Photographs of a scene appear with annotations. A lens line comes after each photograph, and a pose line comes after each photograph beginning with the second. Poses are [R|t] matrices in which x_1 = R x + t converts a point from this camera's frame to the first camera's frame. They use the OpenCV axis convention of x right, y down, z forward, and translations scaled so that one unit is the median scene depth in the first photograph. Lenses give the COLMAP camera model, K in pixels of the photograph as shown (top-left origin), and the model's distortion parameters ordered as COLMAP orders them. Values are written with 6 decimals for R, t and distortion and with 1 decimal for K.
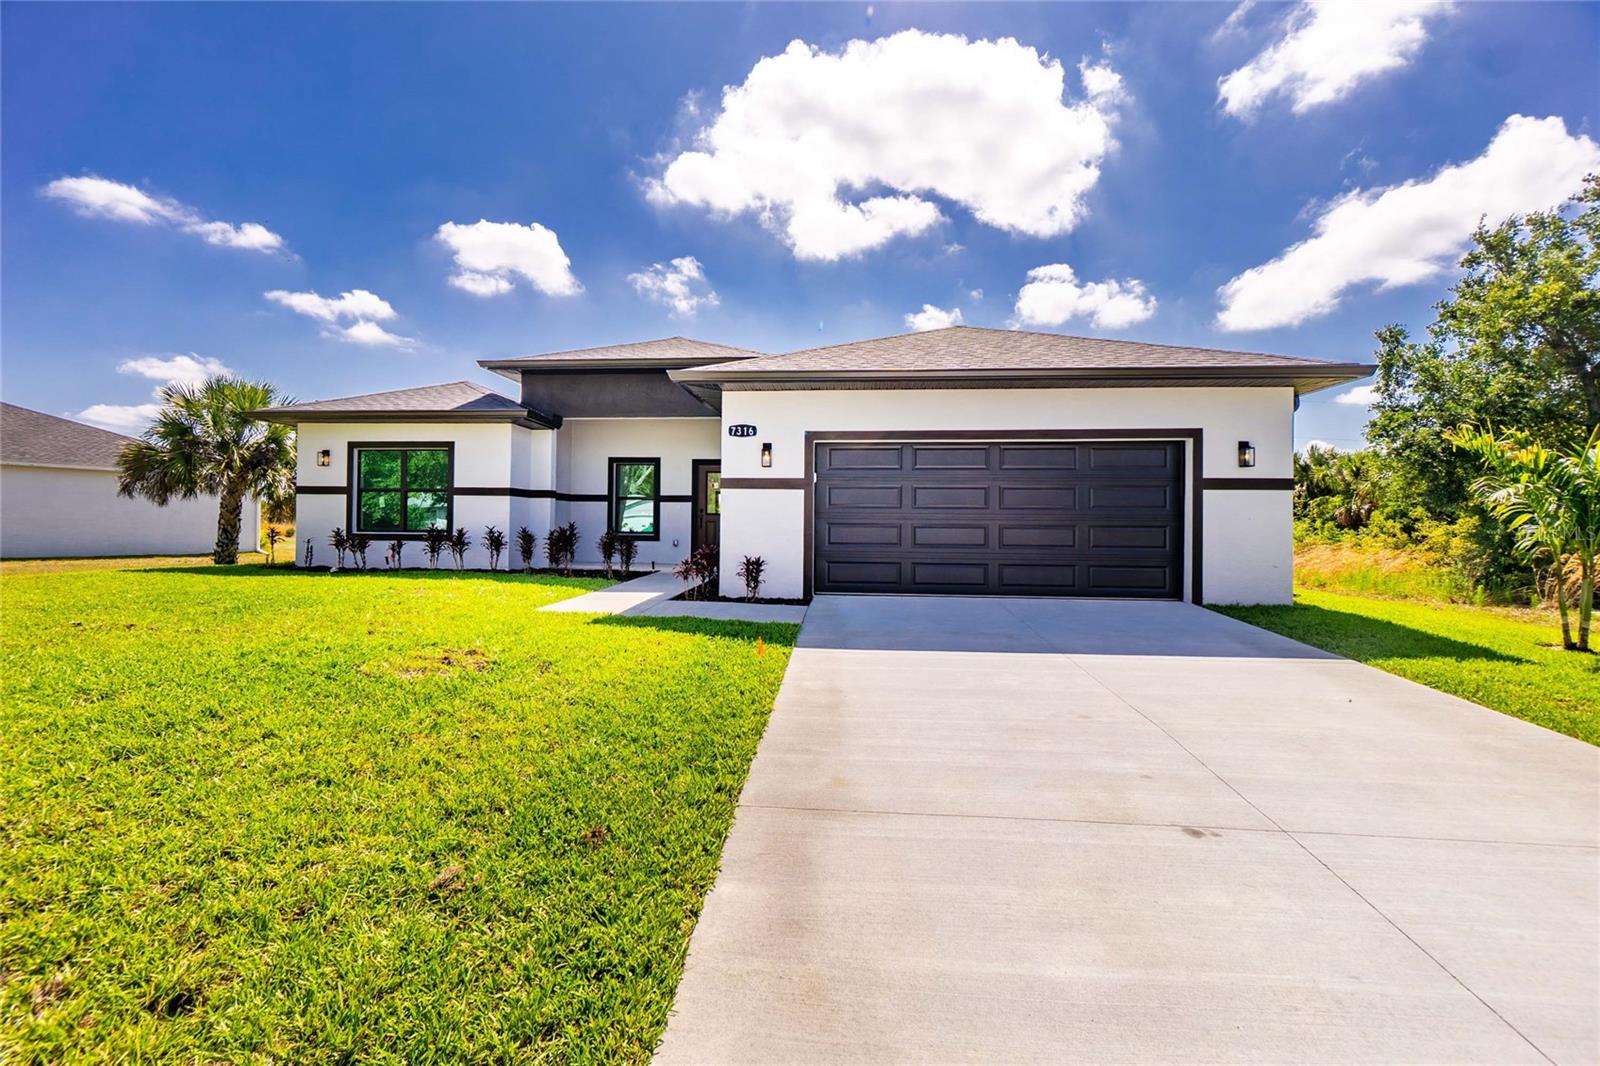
lens RADIAL K [[674.1, 0, 788.0], [0, 674.1, 527.4], [0, 0, 1]] dist [0.001813, 0.000485]
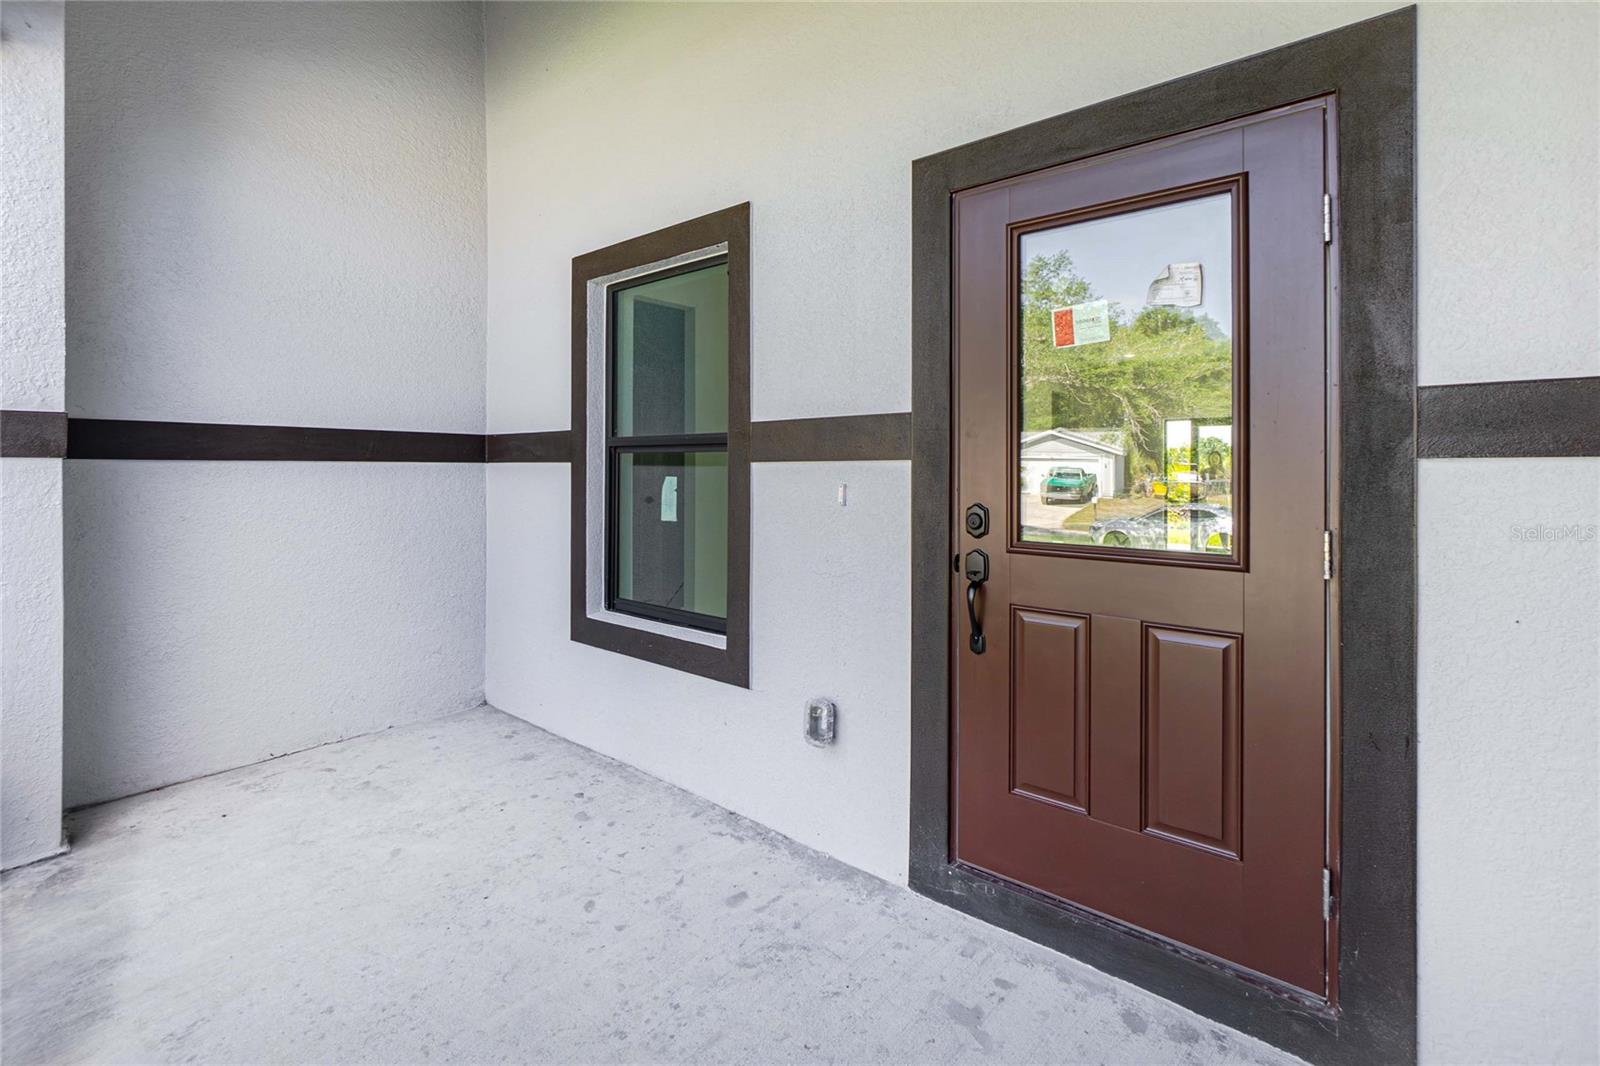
lens RADIAL K [[727.1, 0, 800.7], [0, 727.1, 466.3], [0, 0, 1]] dist [0.003531, 0.000402]
pose [[0.825237, -0.008681, -0.564719, -0.088046], [0.004004, 0.999947, -0.009521, -0.040790], [0.564772, 0.005595, 0.825228, 1.009441]]
